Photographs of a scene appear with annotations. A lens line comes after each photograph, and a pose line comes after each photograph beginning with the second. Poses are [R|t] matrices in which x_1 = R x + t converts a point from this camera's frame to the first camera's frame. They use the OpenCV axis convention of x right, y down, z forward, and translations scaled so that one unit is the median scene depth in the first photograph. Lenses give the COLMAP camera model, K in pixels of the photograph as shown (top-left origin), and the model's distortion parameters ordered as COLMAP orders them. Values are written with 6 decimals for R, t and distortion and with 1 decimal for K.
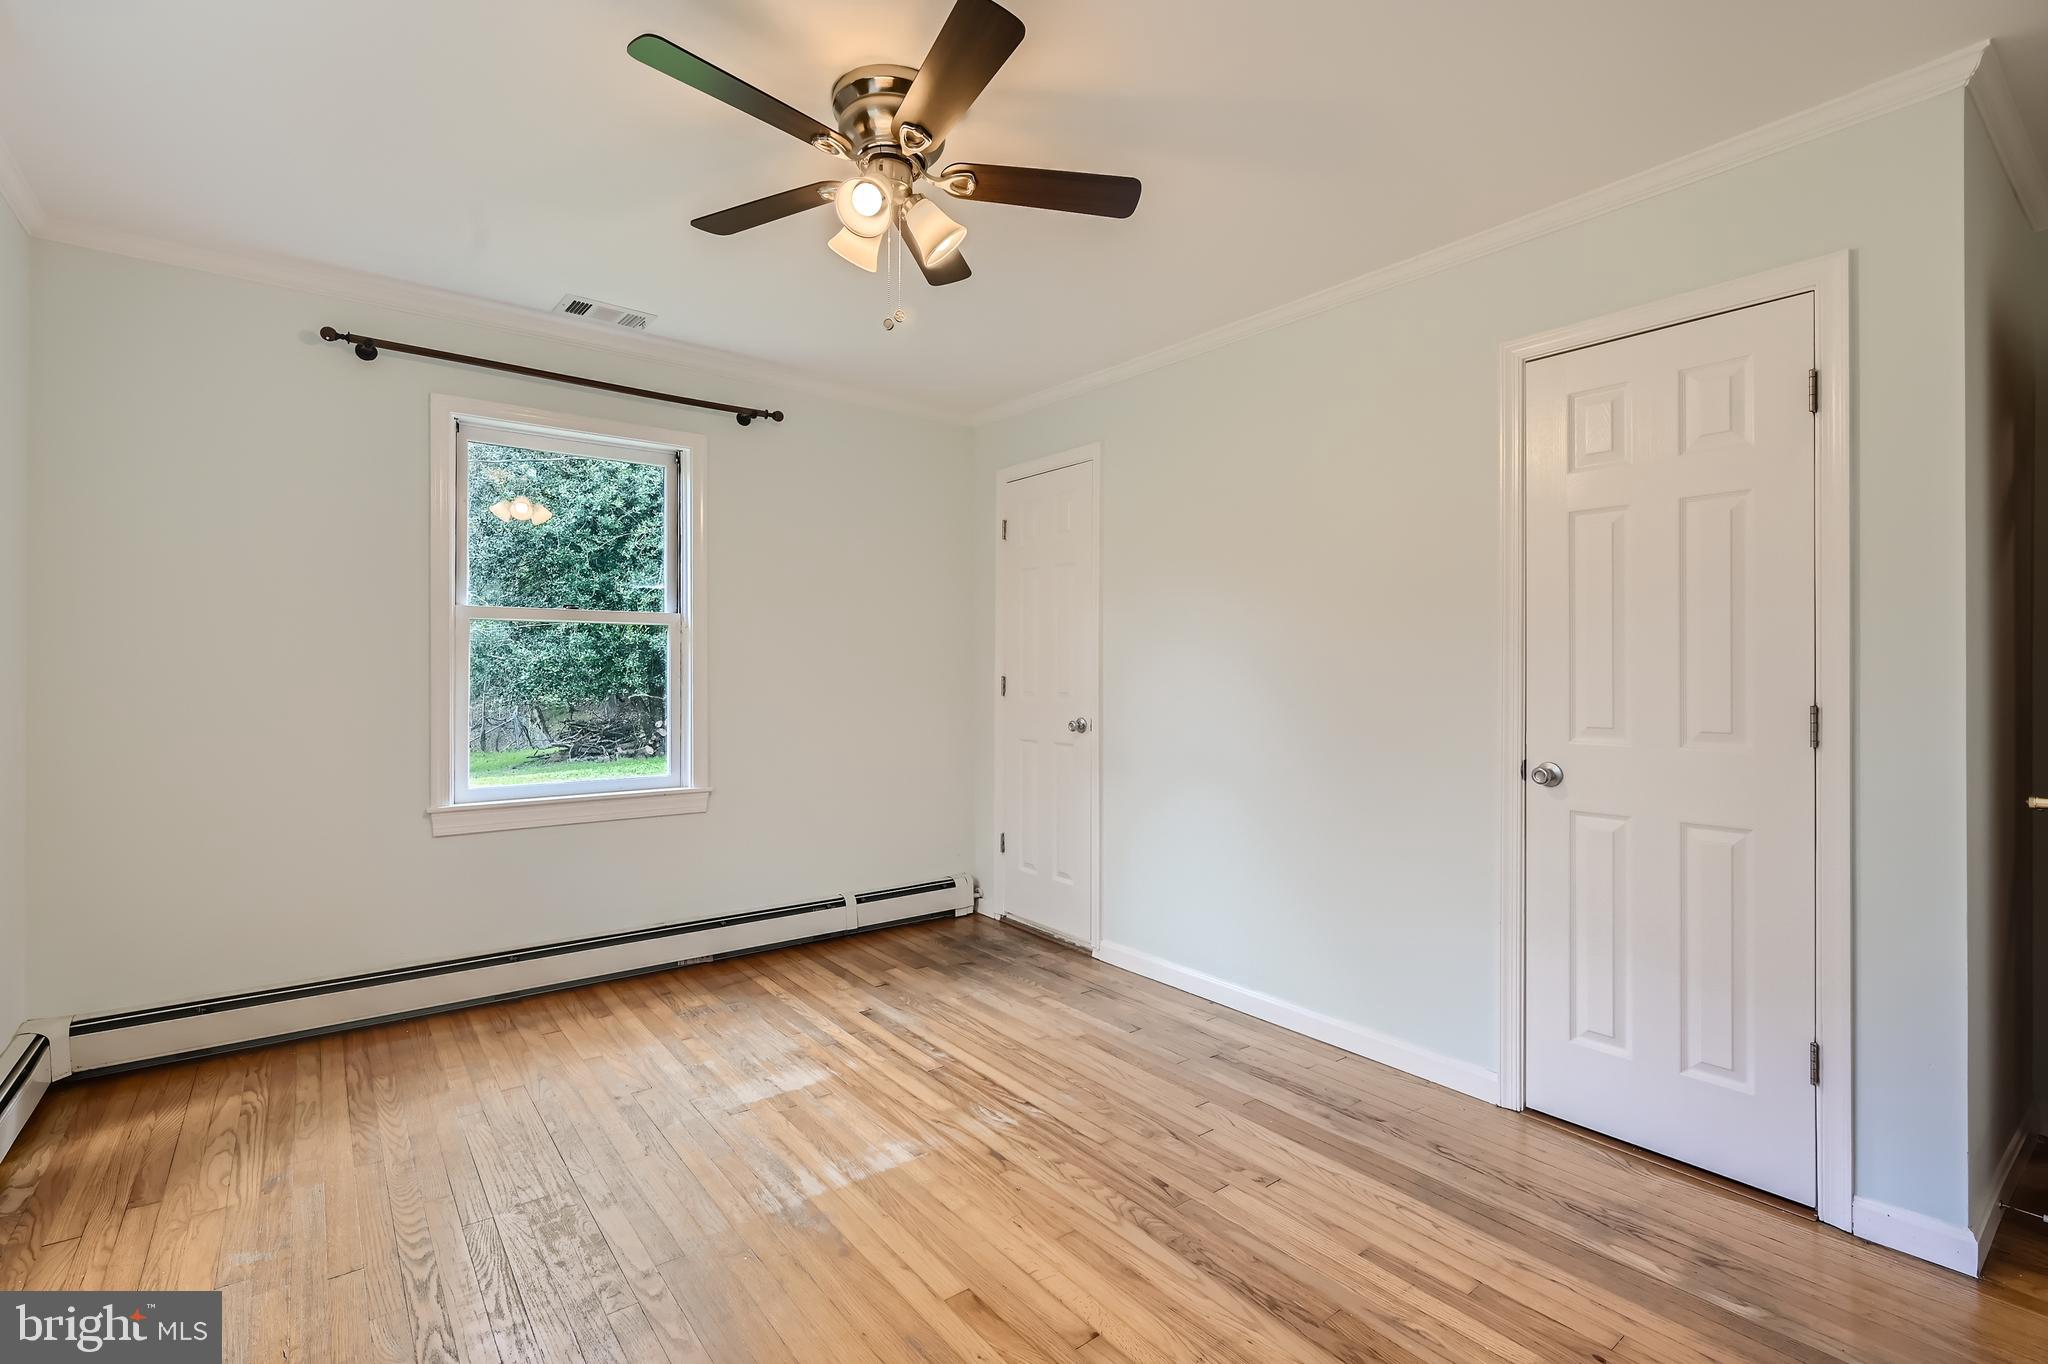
lens RADIAL K [[928.9, 0, 1025.0], [0, 928.9, 676.4], [0, 0, 1]] dist [-0.002555, -0.000836]
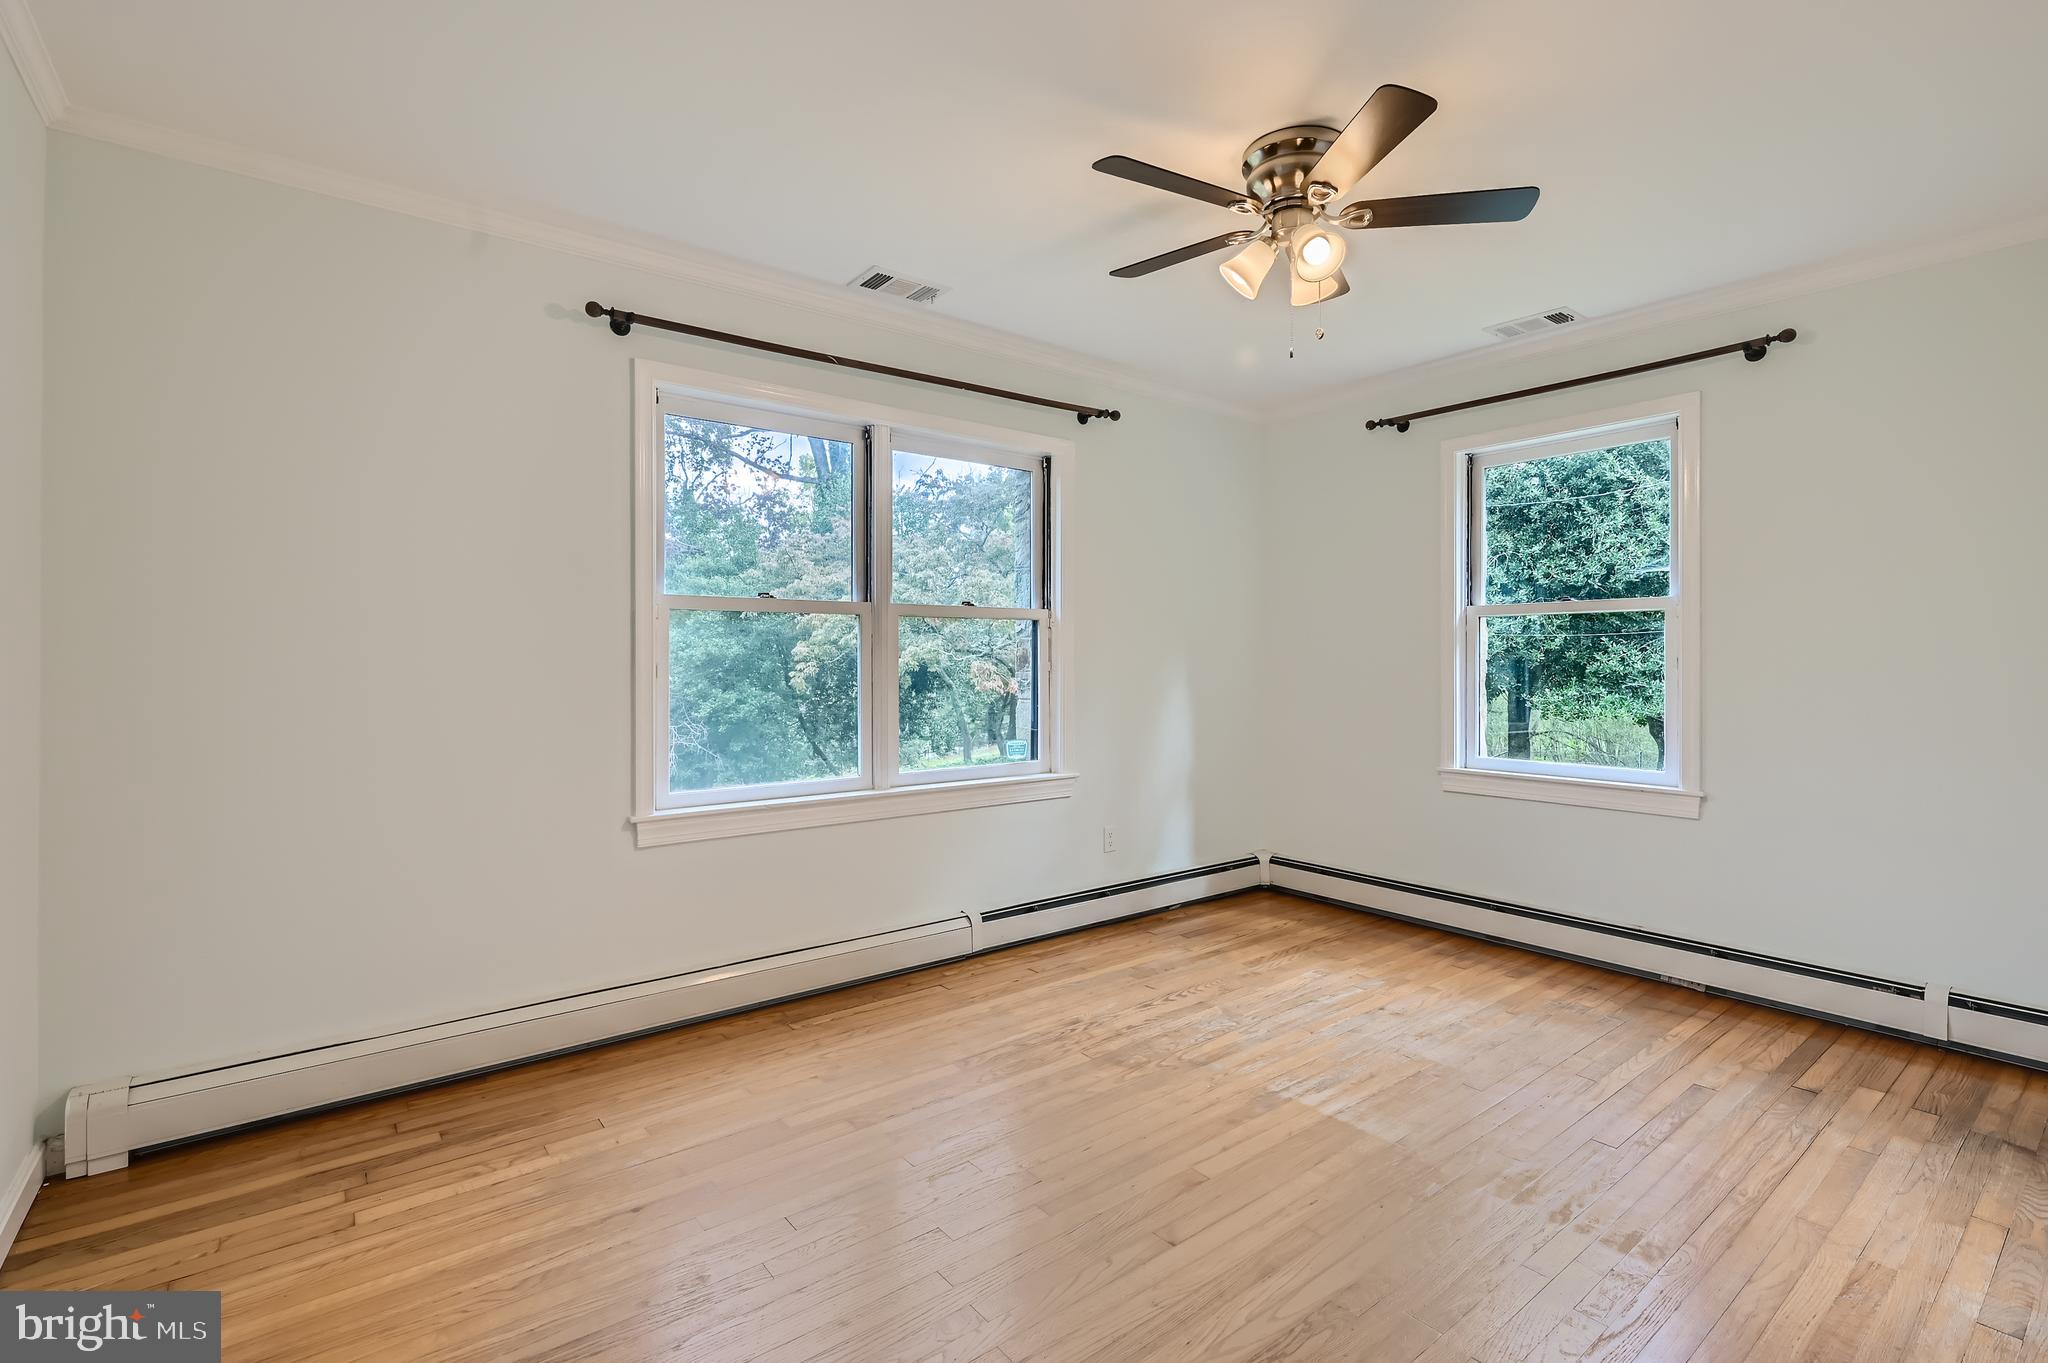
lens RADIAL K [[928.9, 0, 1025.0], [0, 928.9, 671.6], [0, 0, 1]] dist [-0.002555, -0.000836]
pose [[-0.002049, 0.009421, -0.999954, 0.630040], [-0.004921, 0.999943, 0.009431, 0.000716], [0.999986, 0.004941, -0.002003, 0.428511]]
